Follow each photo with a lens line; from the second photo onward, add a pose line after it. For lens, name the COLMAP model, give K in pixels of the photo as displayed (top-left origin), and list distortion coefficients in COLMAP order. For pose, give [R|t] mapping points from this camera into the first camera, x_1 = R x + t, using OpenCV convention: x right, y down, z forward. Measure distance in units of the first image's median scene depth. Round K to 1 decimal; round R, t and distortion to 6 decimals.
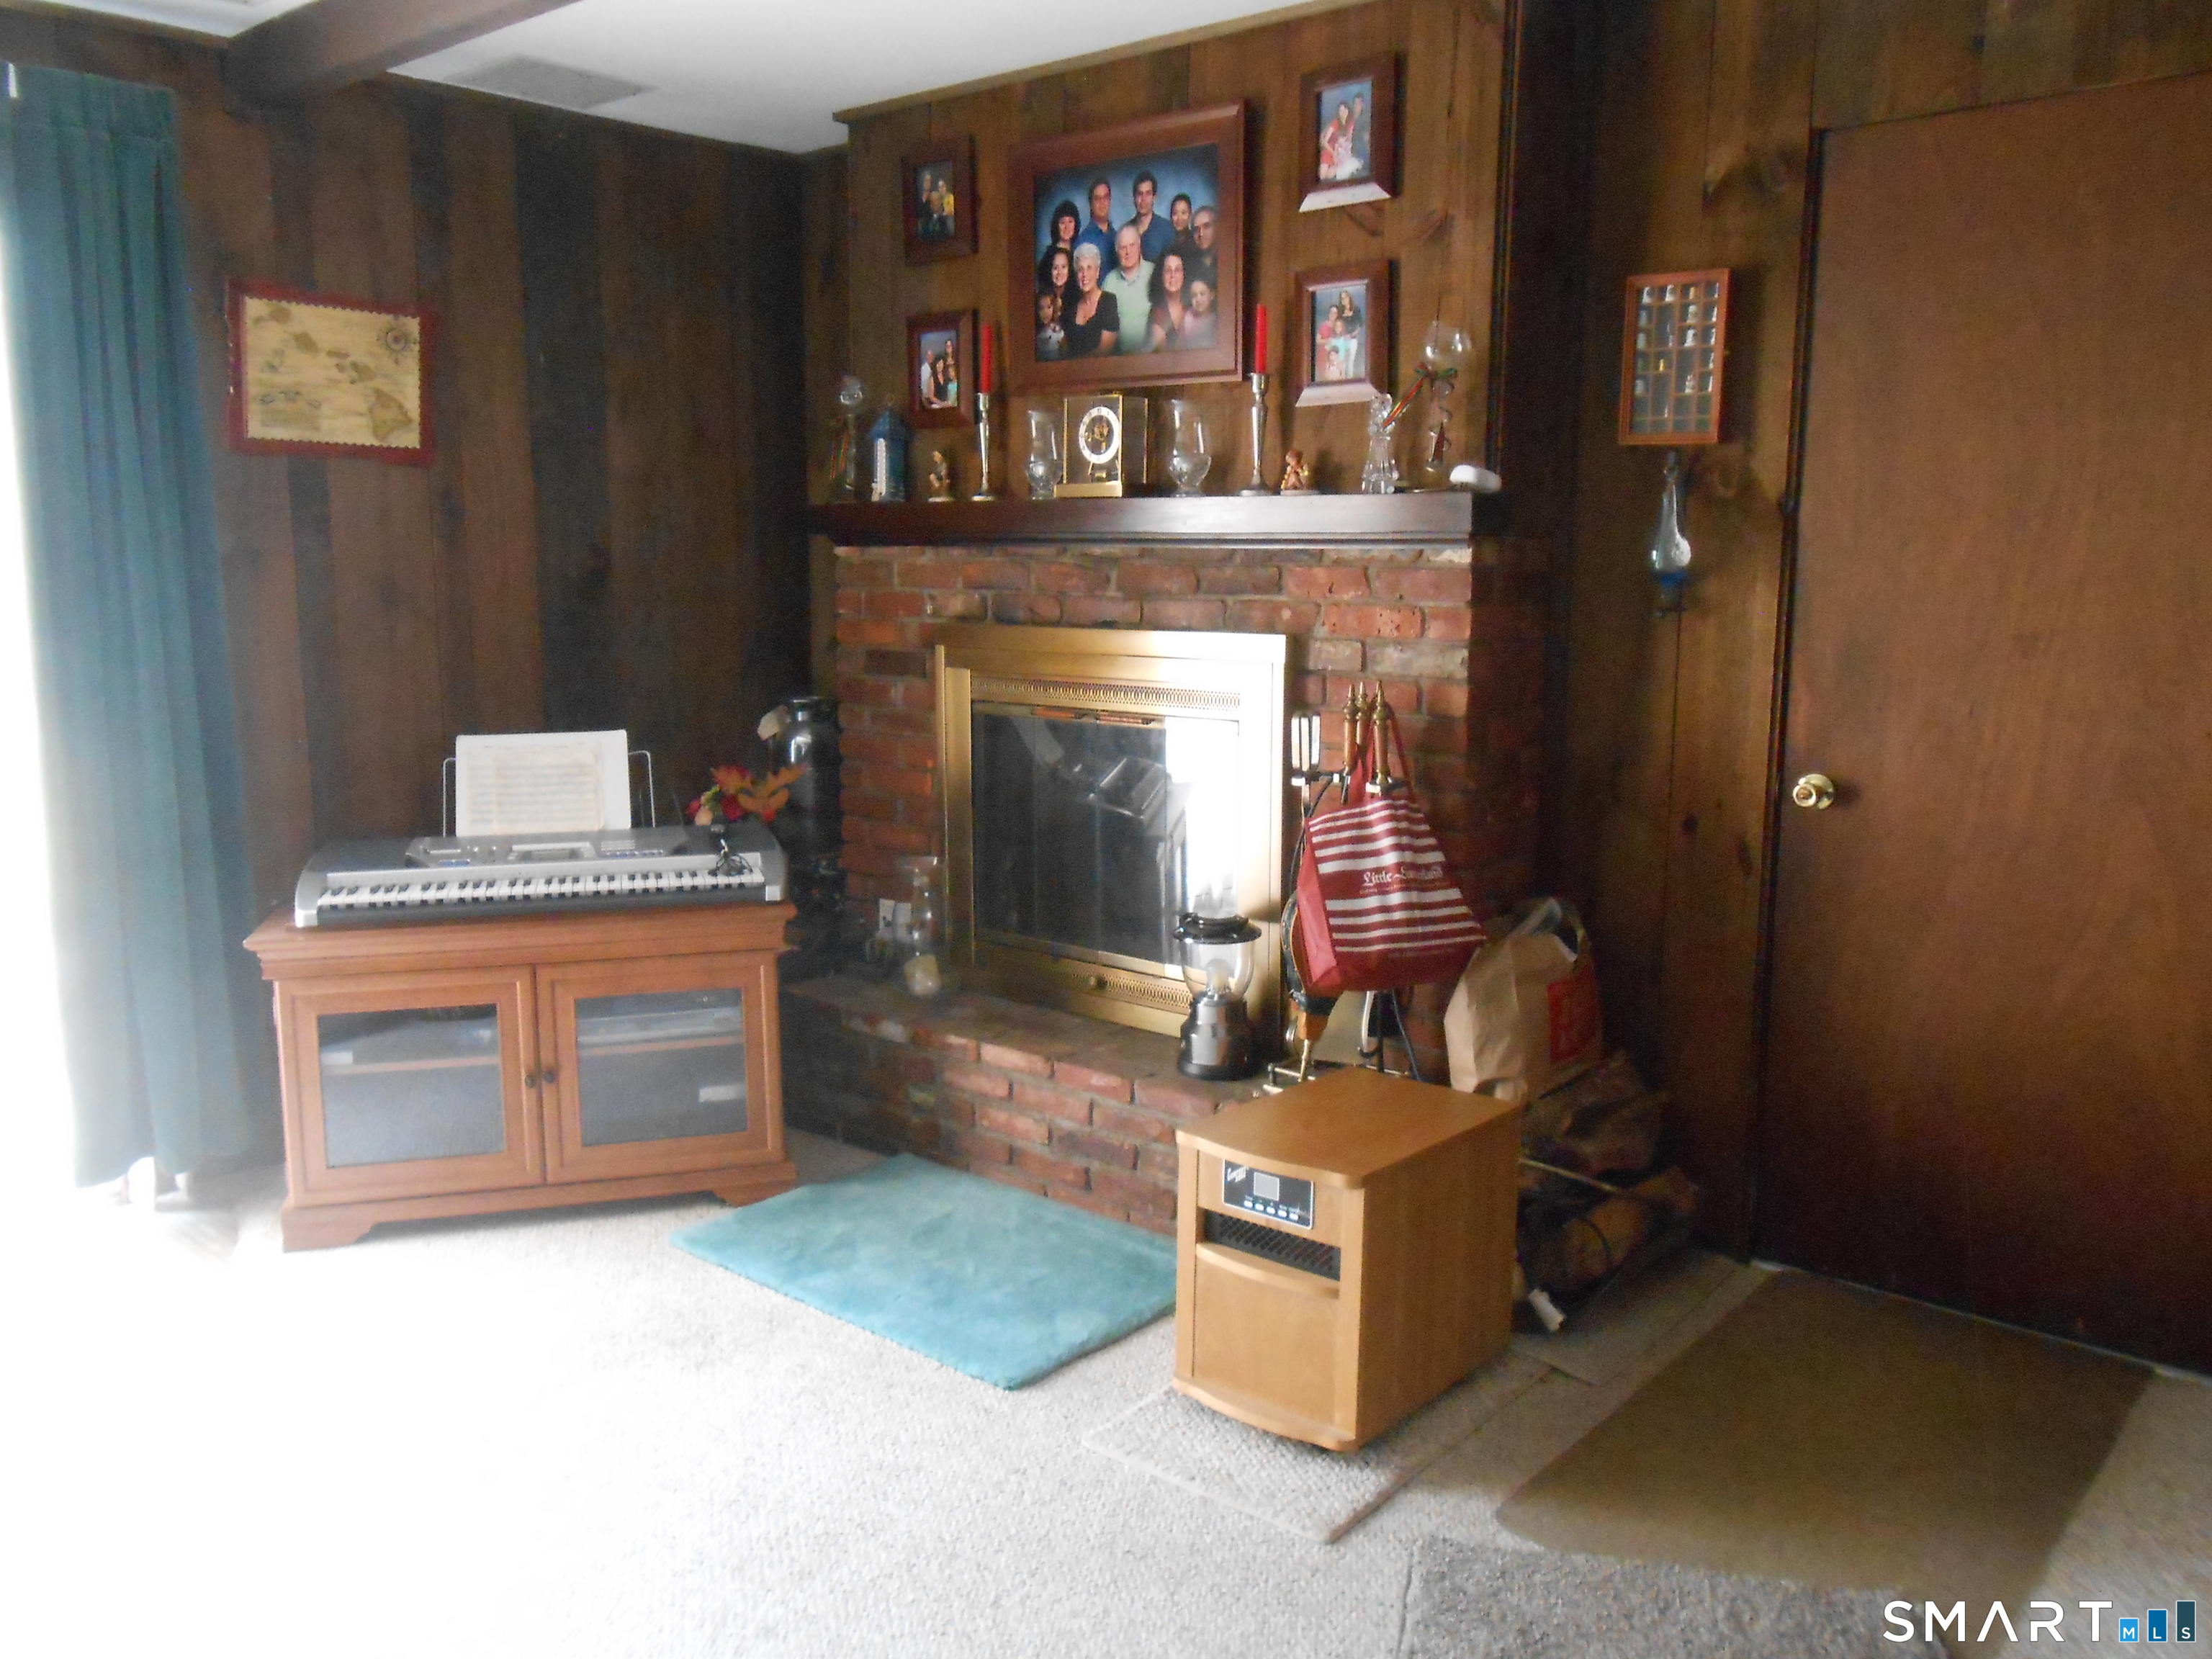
lens RADIAL K [[1758.9, 0, 1166.0], [0, 1758.9, 830.5], [0, 0, 1]] dist [-0.065310, 0.096068]
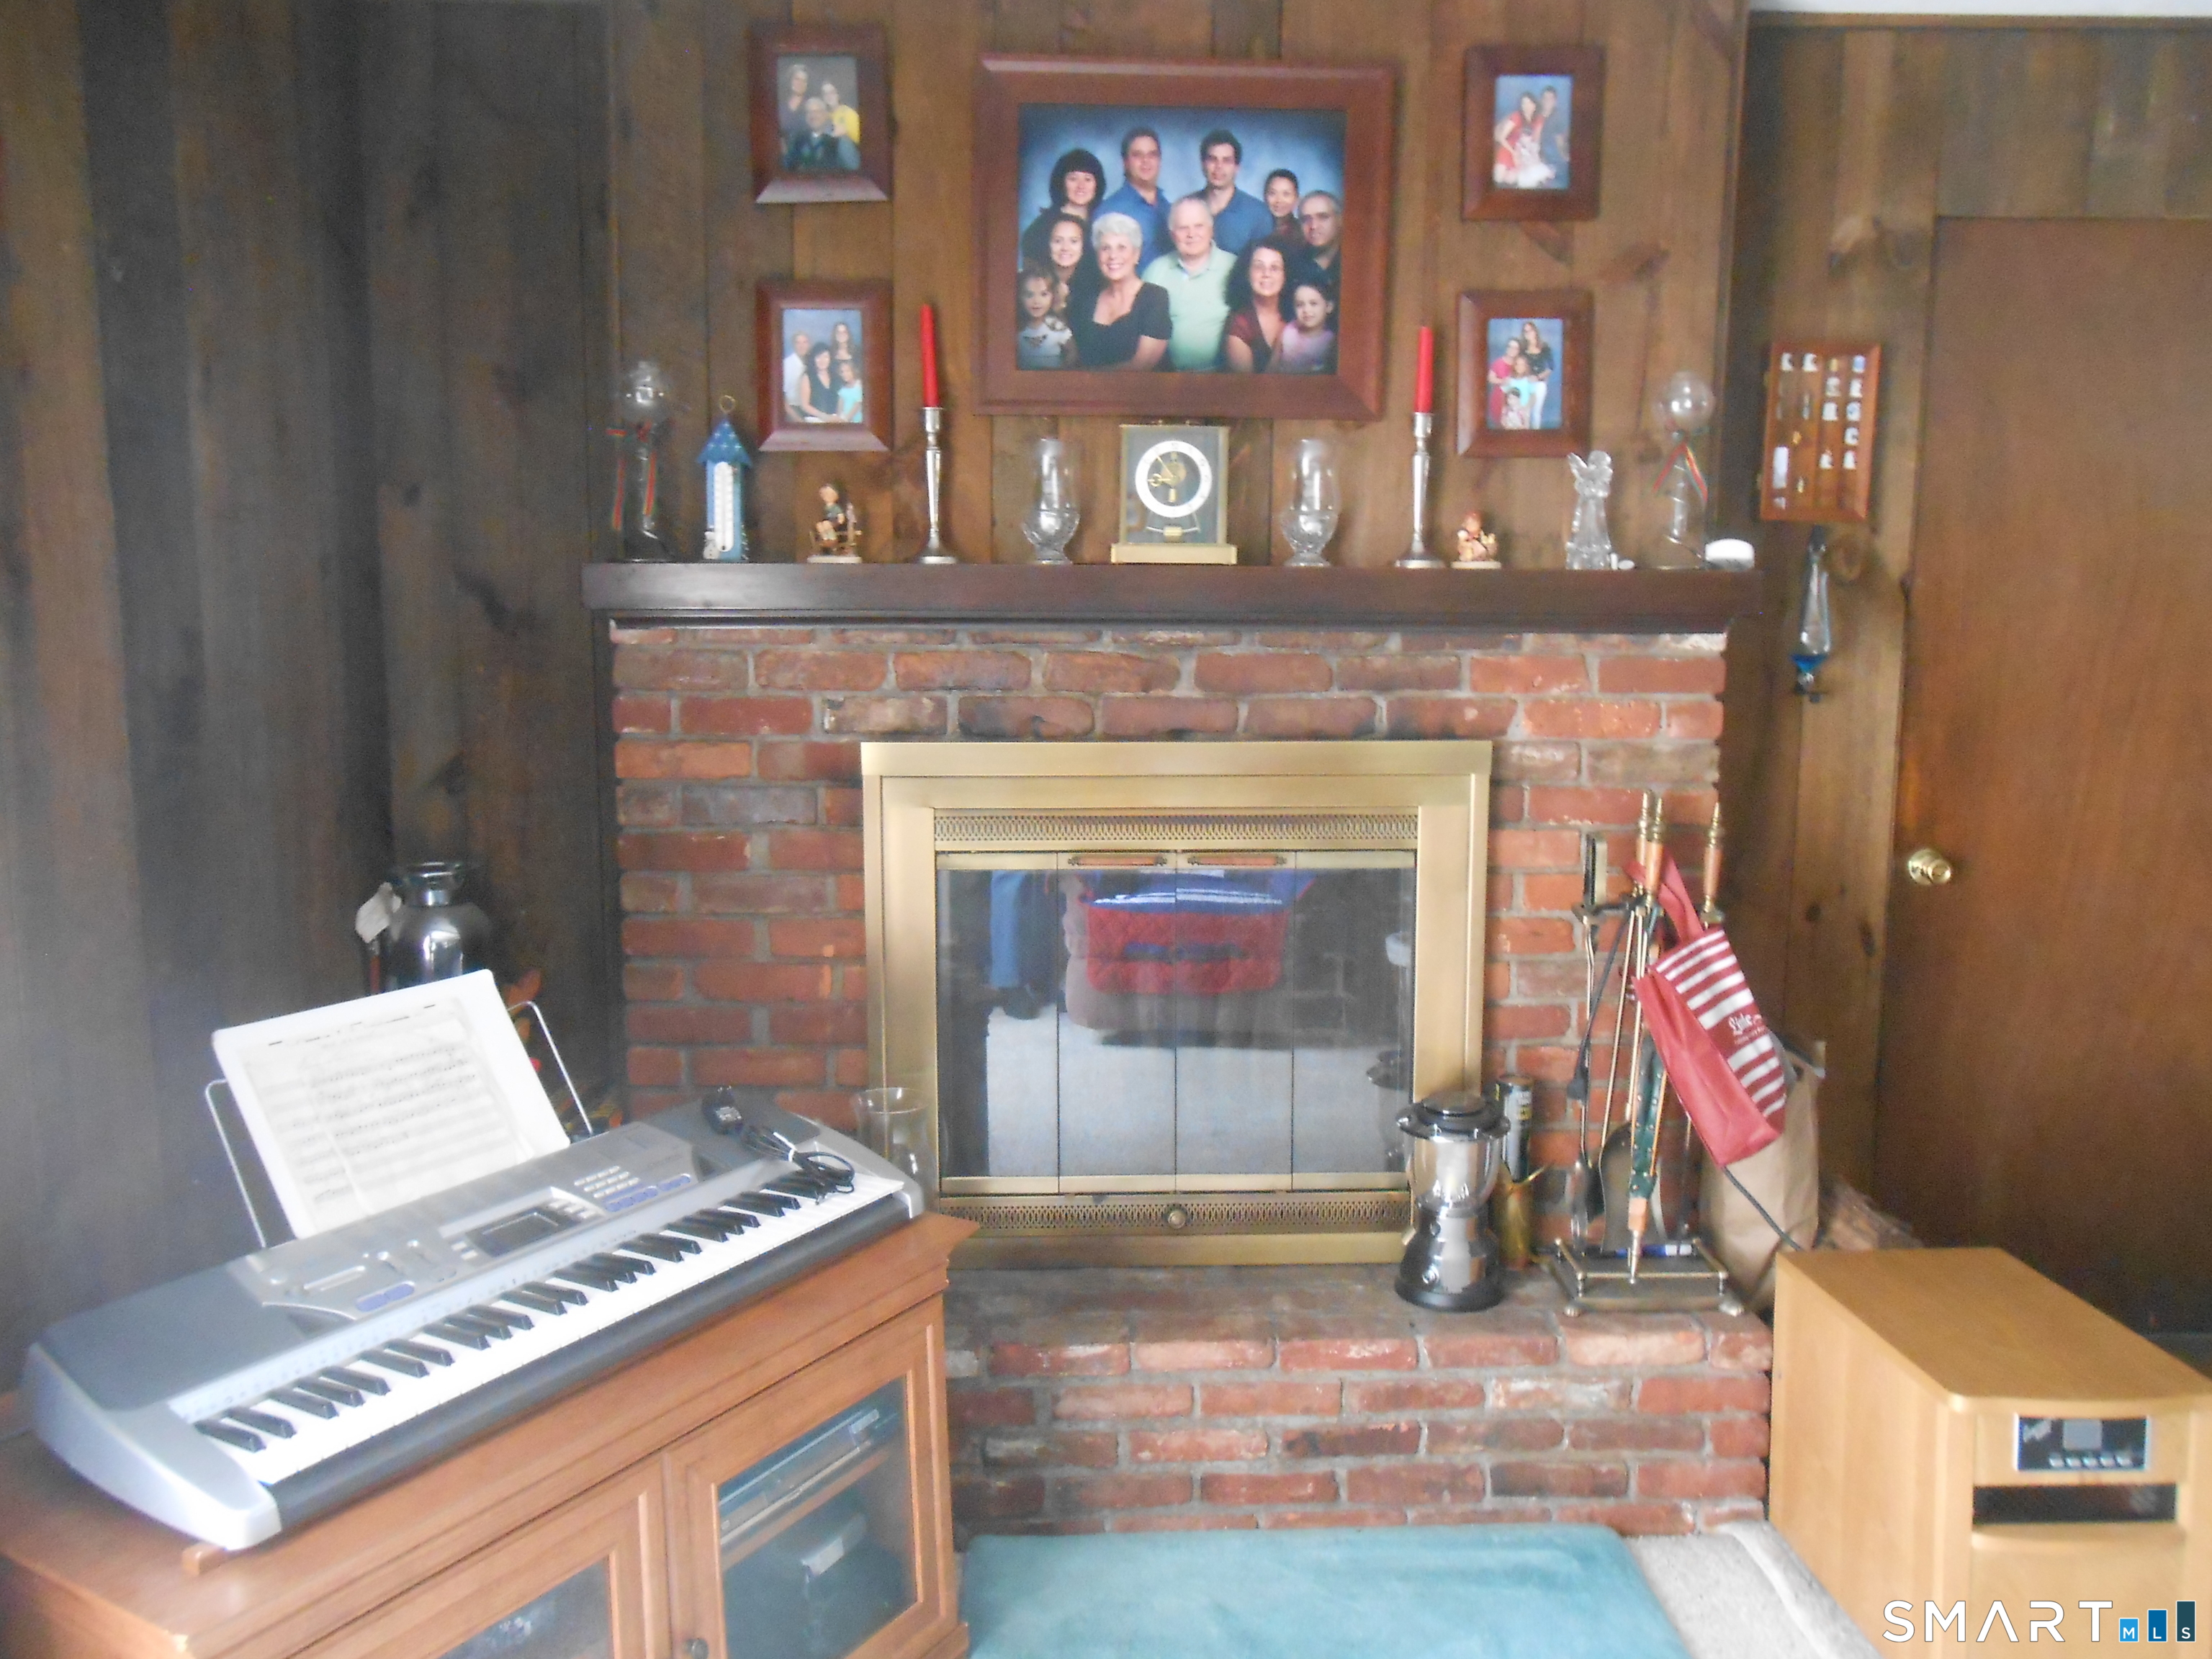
lens RADIAL K [[1721.9, 0, 1103.9], [0, 1721.9, 825.0], [0, 0, 1]] dist [-0.058395, 0.101033]
pose [[0.742052, -0.089210, 0.664380, -0.552956], [0.103975, 0.994428, 0.017398, -0.097816], [-0.662230, 0.056169, 0.747193, 0.494024]]
